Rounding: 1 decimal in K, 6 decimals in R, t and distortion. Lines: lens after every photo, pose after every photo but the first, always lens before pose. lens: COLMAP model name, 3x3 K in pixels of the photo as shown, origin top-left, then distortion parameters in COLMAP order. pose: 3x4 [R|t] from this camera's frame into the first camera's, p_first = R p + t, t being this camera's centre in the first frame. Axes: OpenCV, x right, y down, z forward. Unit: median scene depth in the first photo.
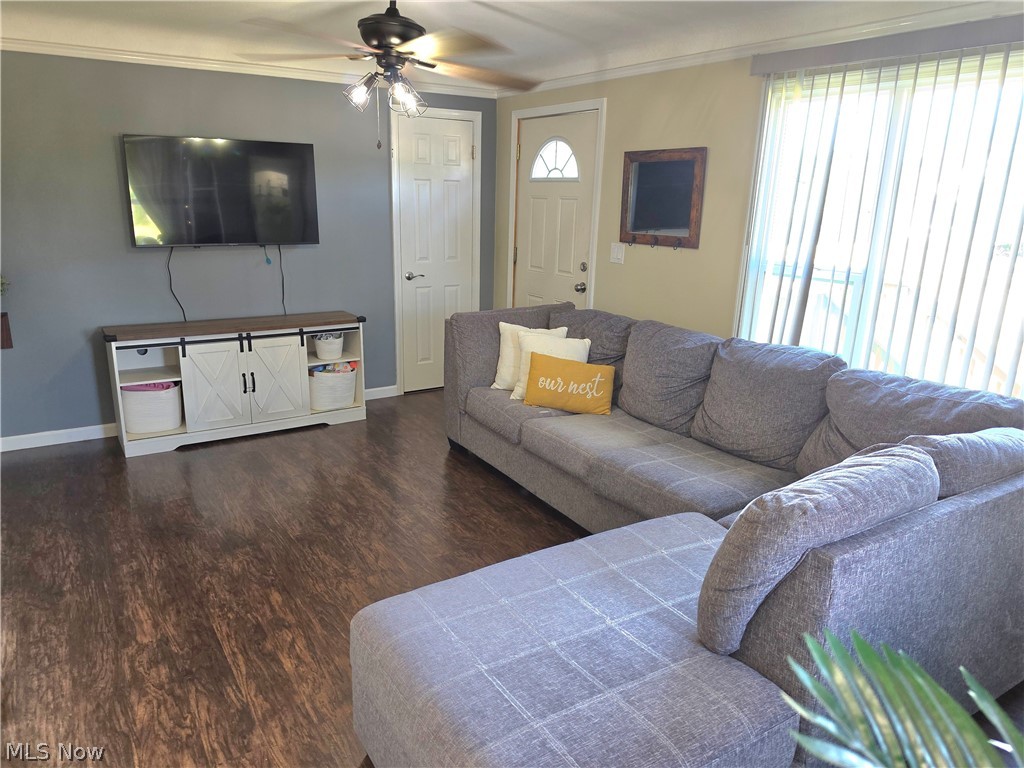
lens RADIAL K [[710.4, 0, 511.7], [0, 710.4, 393.2], [0, 0, 1]] dist [0.073523, -0.091895]
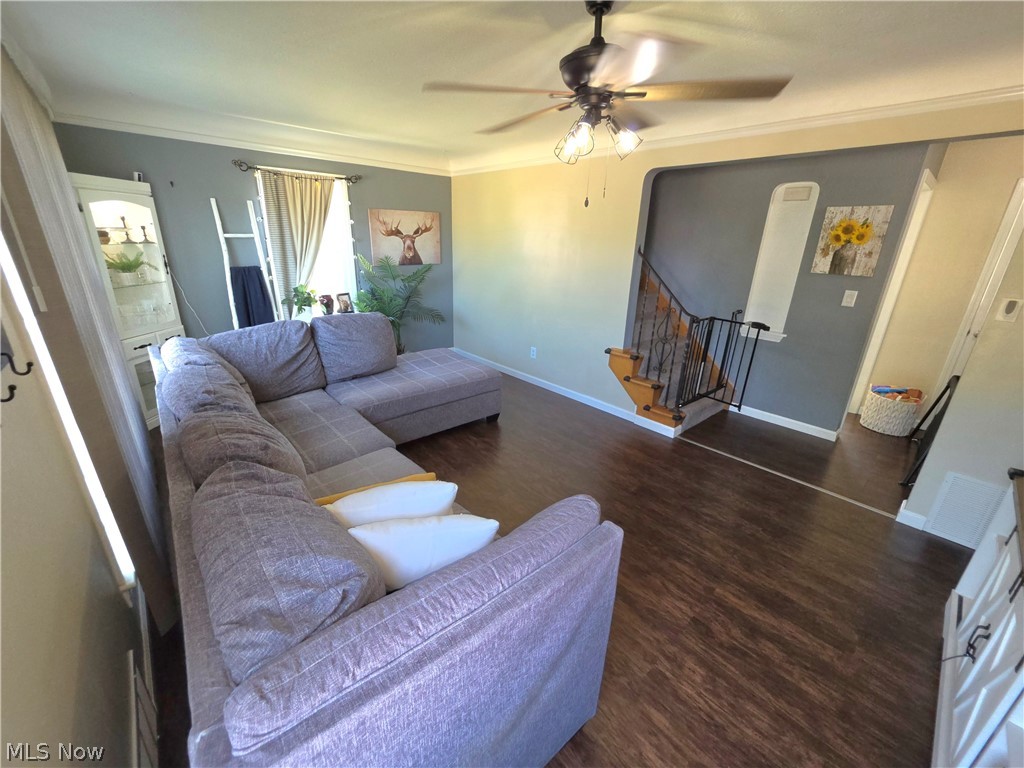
lens RADIAL K [[413.2, 0, 508.2], [0, 413.2, 385.1], [0, 0, 1]] dist [-0.001441, -0.000428]
pose [[-0.987440, 0.004764, -0.157925, 0.021352], [-0.088174, 0.812797, 0.575835, -0.378908], [0.131105, 0.582527, -0.802168, 1.331845]]
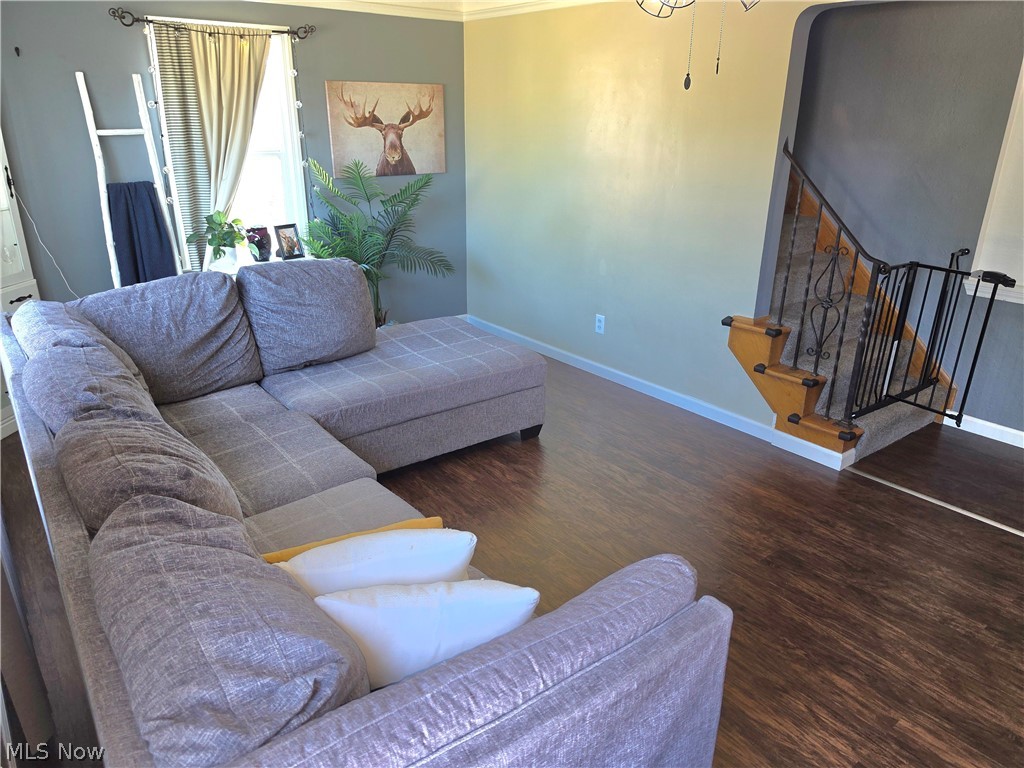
lens RADIAL K [[710.4, 0, 511.7], [0, 710.4, 393.2], [0, 0, 1]] dist [0.073523, -0.091895]
pose [[-0.995655, 0.001349, -0.093113, 0.026085], [-0.055116, 0.797413, 0.600912, -0.406033], [0.075060, 0.603432, -0.793874, 1.361970]]
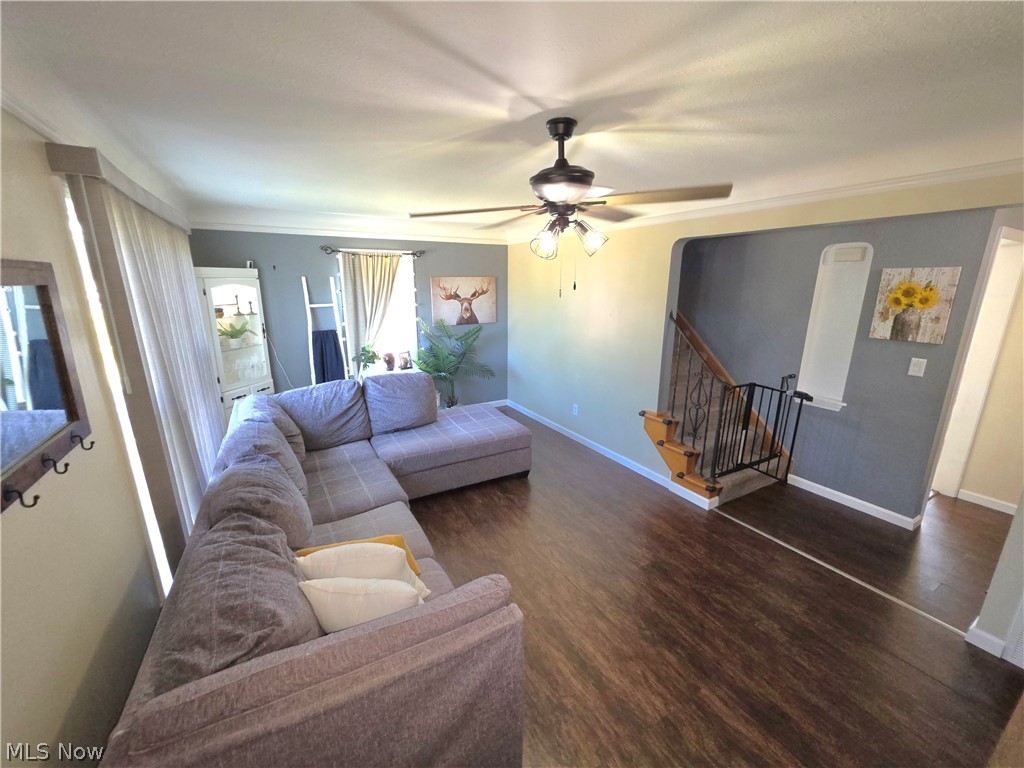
lens RADIAL K [[413.2, 0, 508.2], [0, 413.2, 385.1], [0, 0, 1]] dist [-0.001441, -0.000428]
pose [[-0.998046, -0.035918, 0.051134, -0.108407], [-0.005513, 0.865720, 0.500498, -0.444591], [-0.062244, 0.499238, -0.864226, 1.353283]]
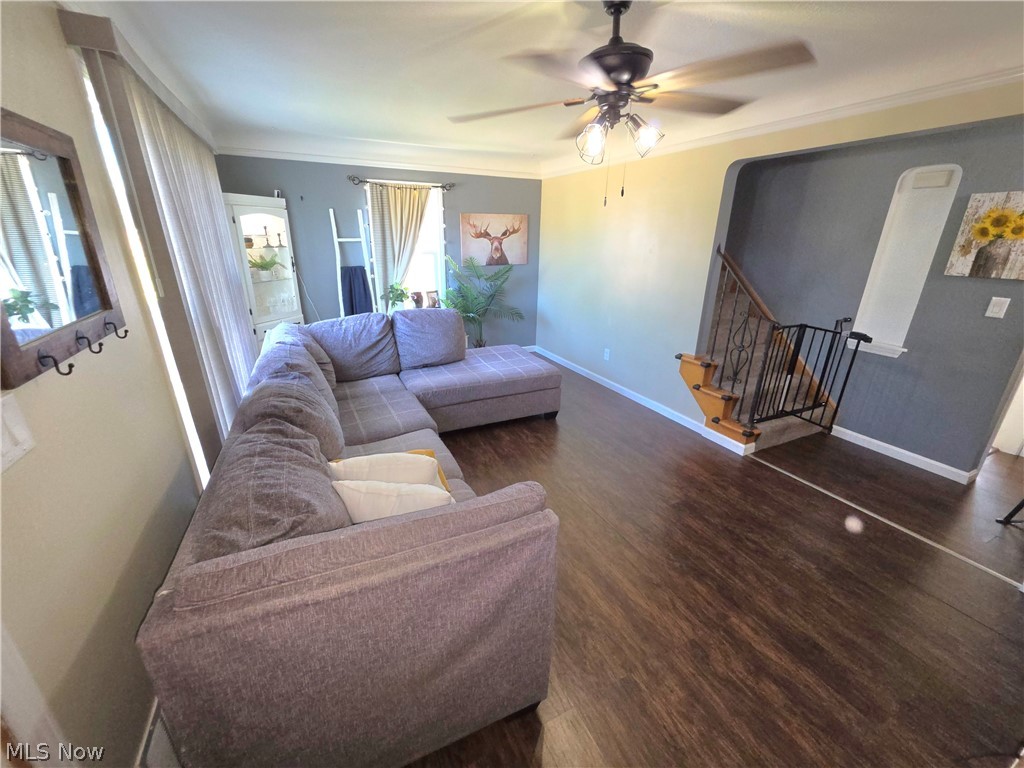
lens RADIAL K [[413.2, 0, 508.2], [0, 413.2, 385.1], [0, 0, 1]] dist [-0.001441, -0.000428]
pose [[-0.991804, -0.072909, 0.104924, -0.097199], [0.002296, 0.810902, 0.585177, -0.391406], [-0.127748, 0.580622, -0.804089, 1.360074]]
